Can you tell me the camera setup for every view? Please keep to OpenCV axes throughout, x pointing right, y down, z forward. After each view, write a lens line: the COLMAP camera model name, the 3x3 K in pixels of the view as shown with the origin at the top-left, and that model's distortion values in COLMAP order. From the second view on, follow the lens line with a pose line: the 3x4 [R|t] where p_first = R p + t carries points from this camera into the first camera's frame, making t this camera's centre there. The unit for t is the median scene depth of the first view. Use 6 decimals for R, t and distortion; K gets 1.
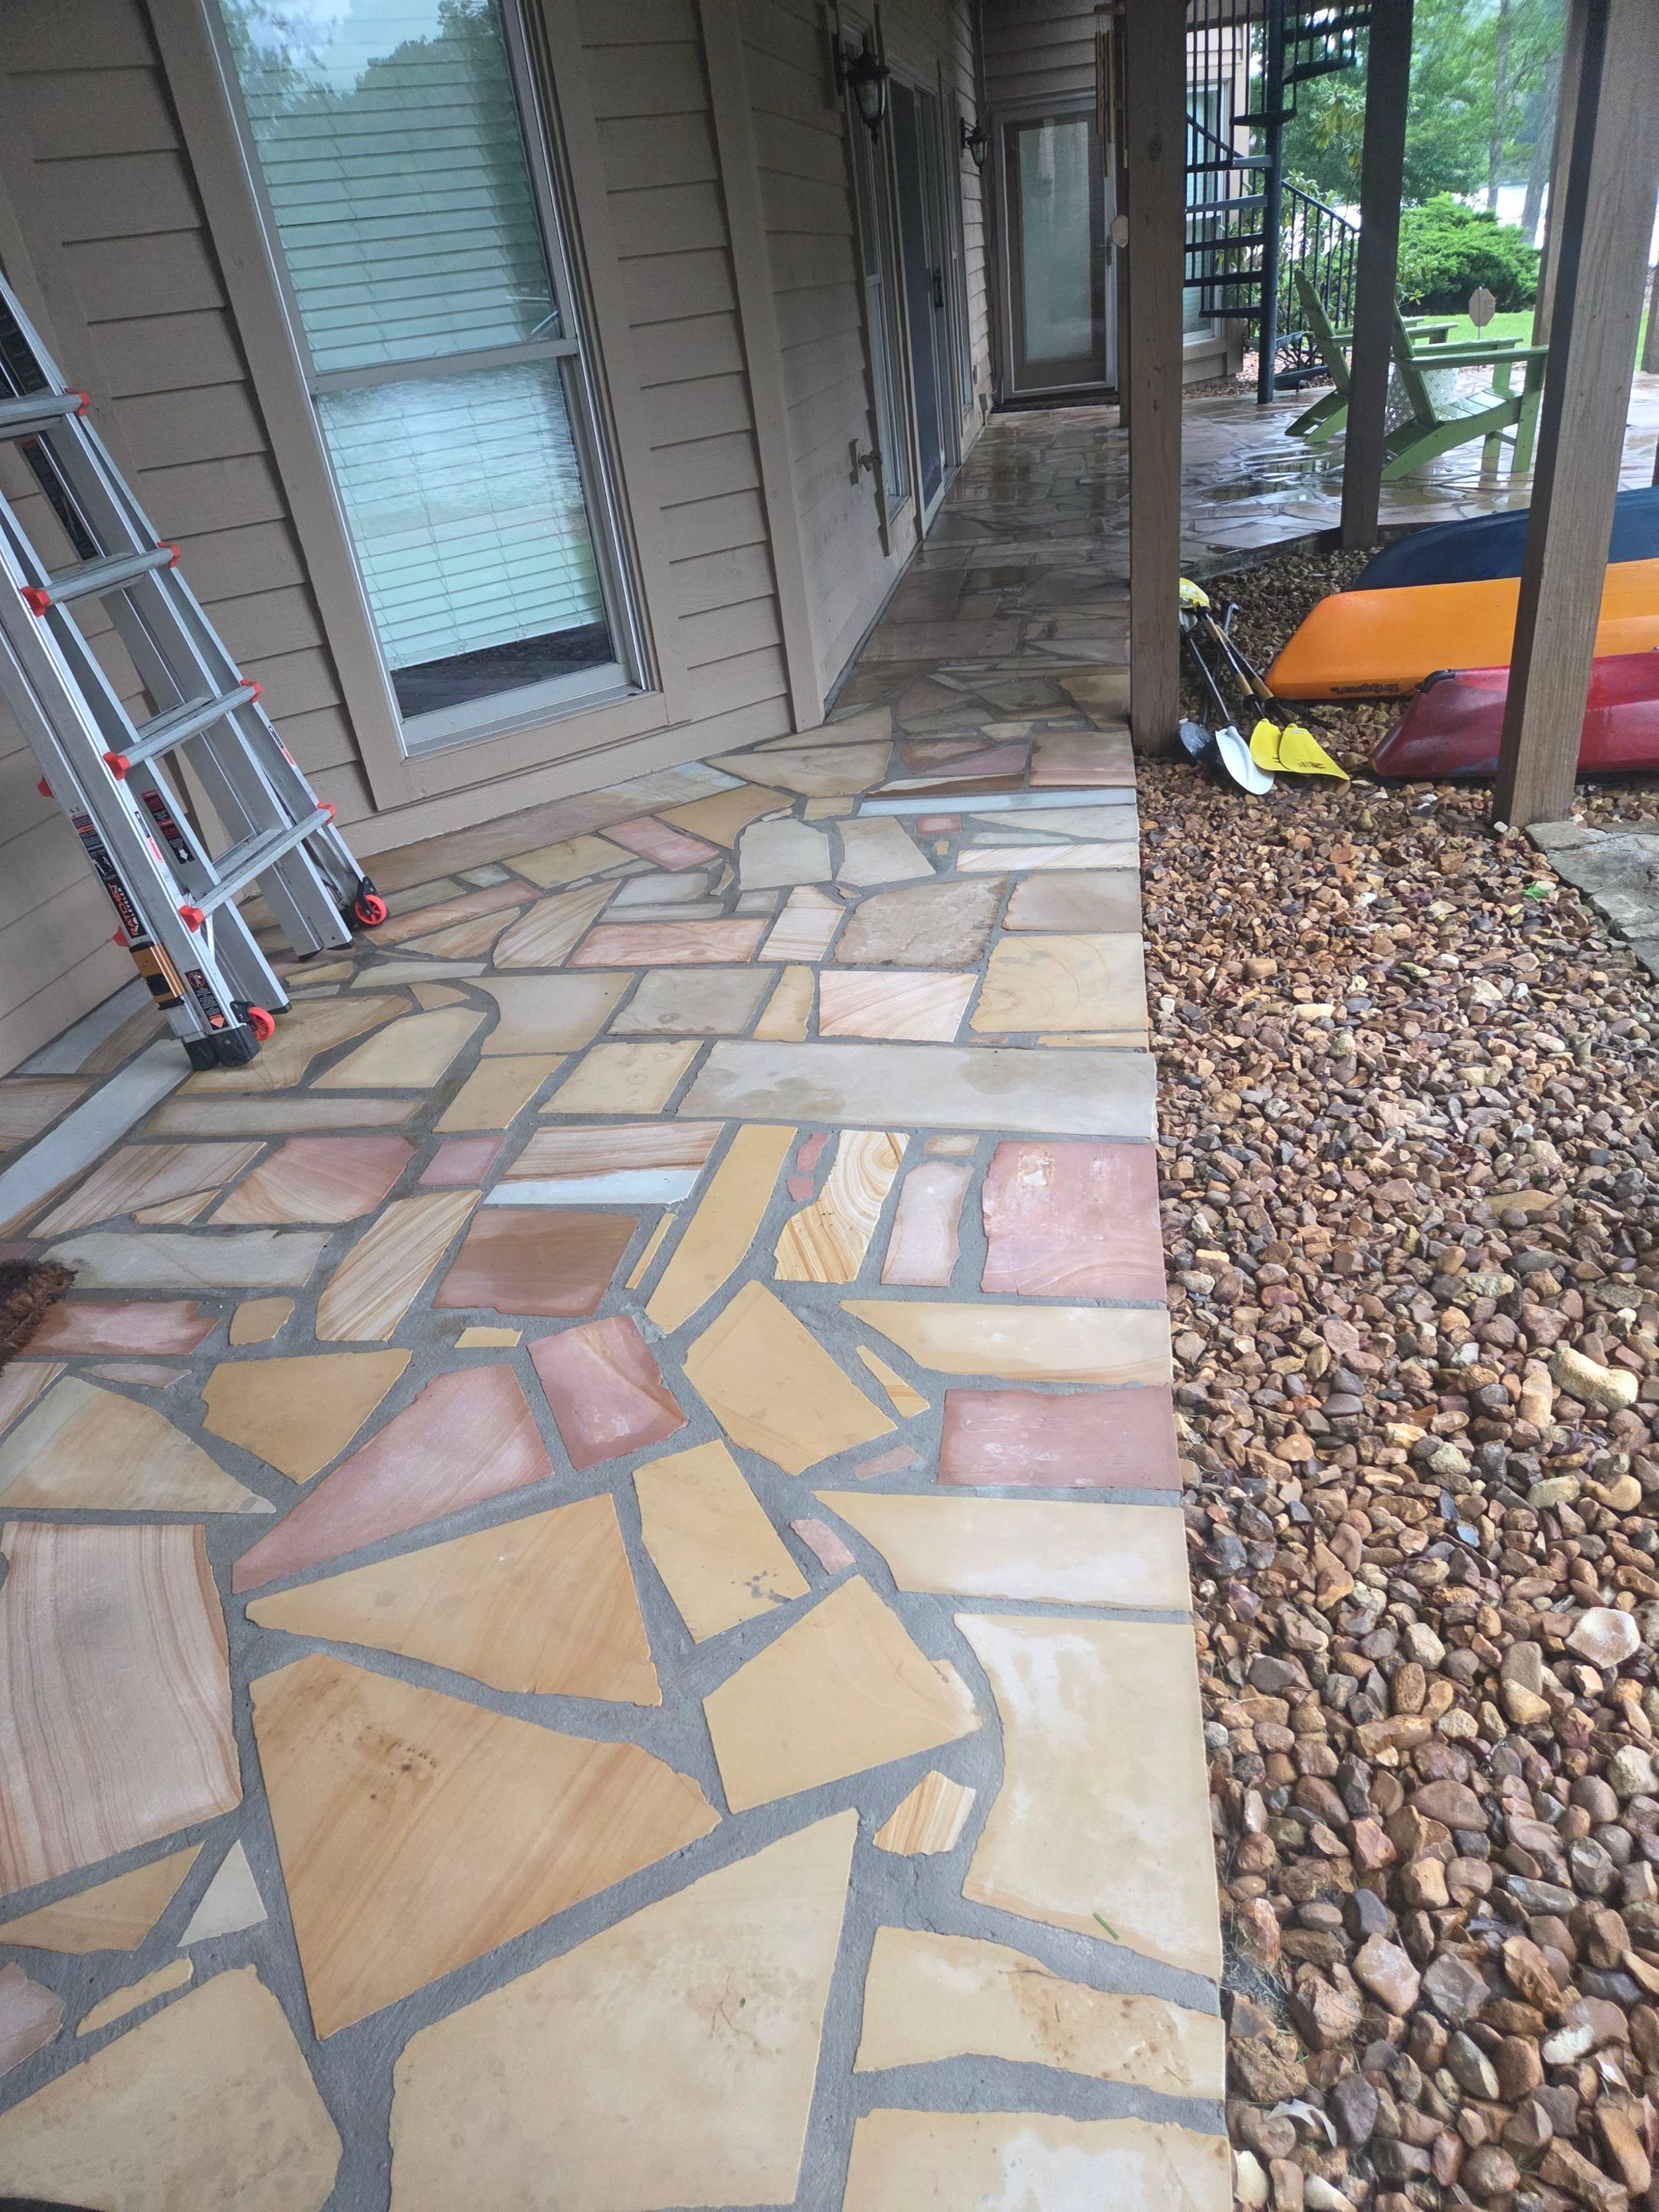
lens RADIAL K [[1479.0, 0, 829.5], [0, 1479.0, 1106.0], [0, 0, 1]] dist [0.044595, -0.001409]
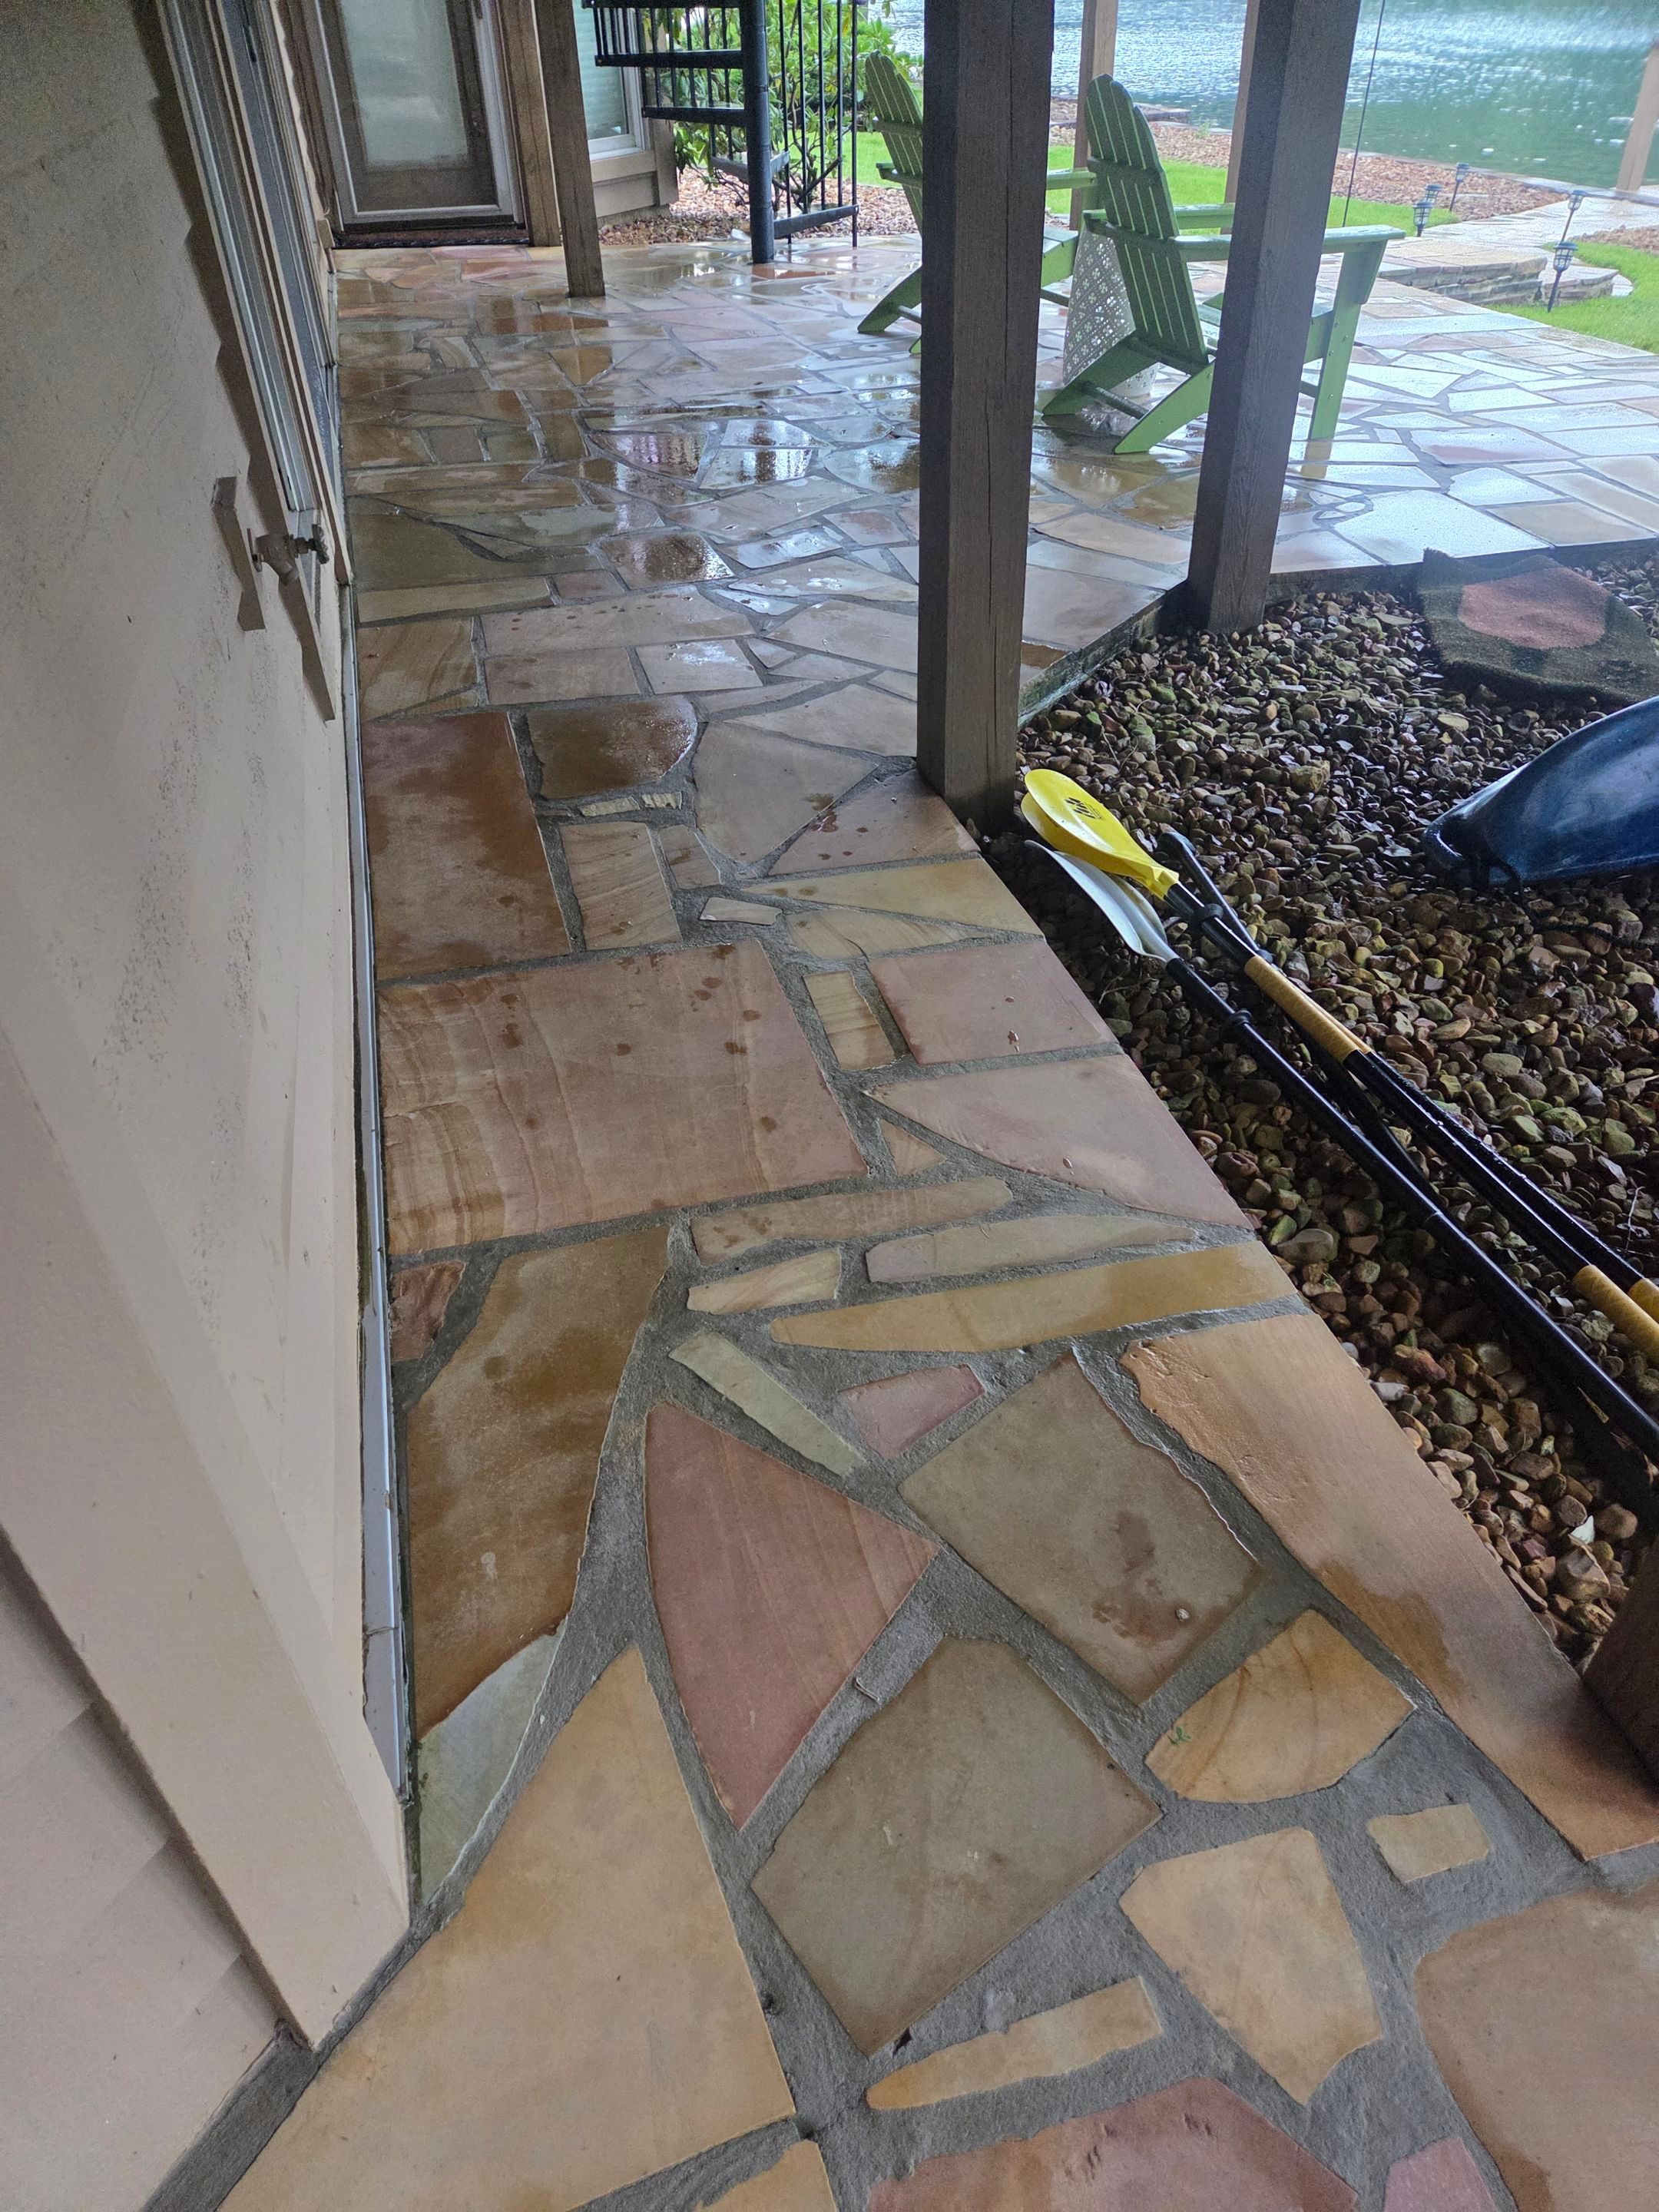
lens RADIAL K [[1479.0, 0, 829.5], [0, 1479.0, 1106.0], [0, 0, 1]] dist [0.044595, -0.001409]
pose [[0.910660, -0.180863, 0.371466, -0.004294], [0.141041, 0.981170, 0.131956, -0.165079], [-0.388338, -0.067775, 0.919021, 0.310608]]
